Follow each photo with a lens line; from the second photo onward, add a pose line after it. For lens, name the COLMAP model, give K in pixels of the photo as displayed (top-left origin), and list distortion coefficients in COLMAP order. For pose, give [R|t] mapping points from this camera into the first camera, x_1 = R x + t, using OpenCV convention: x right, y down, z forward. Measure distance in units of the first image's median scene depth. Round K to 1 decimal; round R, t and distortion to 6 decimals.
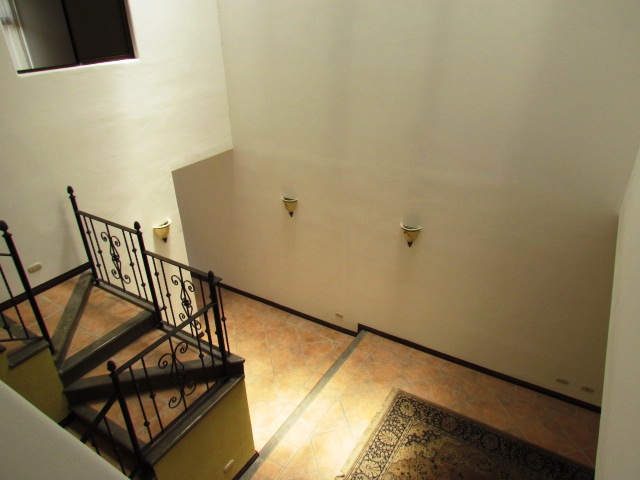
lens RADIAL K [[456.5, 0, 323.8], [0, 456.5, 240.5], [0, 0, 1]] dist [-0.033463, 0.019866]
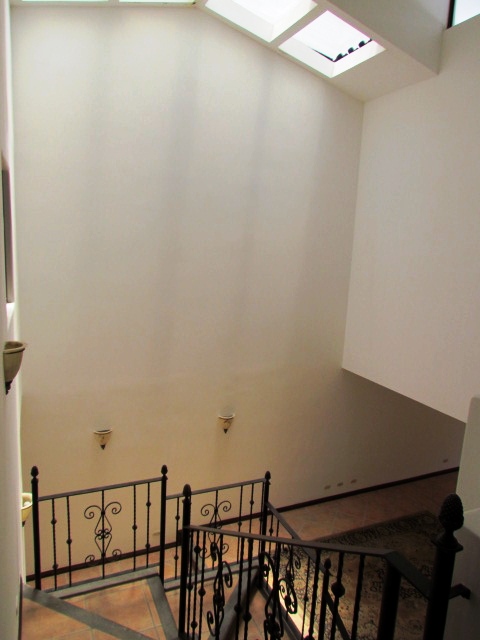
lens RADIAL K [[454.9, 0, 236.0], [0, 454.9, 321.8], [0, 0, 1]] dist [0.003164, -0.008442]
pose [[0.562922, -0.096643, 0.820840, -0.879049], [0.330606, 0.936556, -0.116459, -0.131539], [-0.757508, 0.336932, 0.559159, 0.222172]]
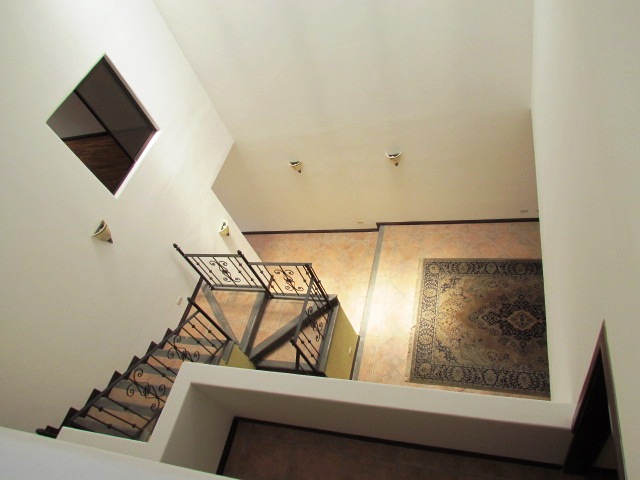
lens RADIAL K [[456.5, 0, 323.8], [0, 456.5, 240.5], [0, 0, 1]] dist [-0.033463, 0.019866]
pose [[0.910973, -0.412464, -0.001512, -0.115451], [0.390227, 0.860660, 0.327089, -0.373886], [-0.133611, -0.298559, 0.944992, -0.372517]]
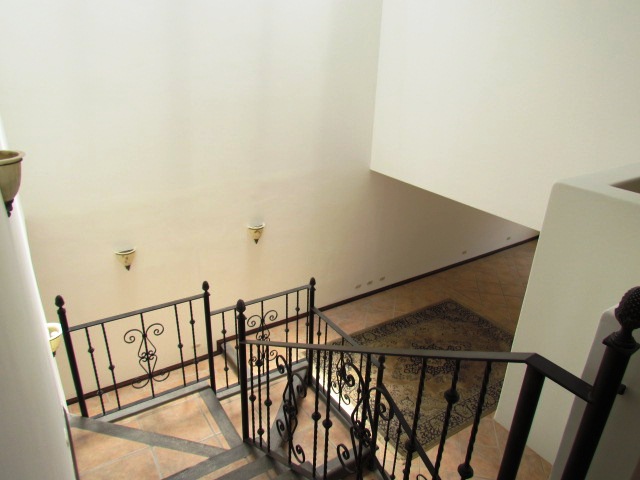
lens RADIAL K [[456.5, 0, 323.8], [0, 456.5, 240.5], [0, 0, 1]] dist [-0.033463, 0.019866]
pose [[0.414841, -0.326654, 0.849237, -0.847995], [0.381206, 0.909870, 0.163762, -0.138659], [-0.826190, 0.255799, 0.501974, 0.297028]]
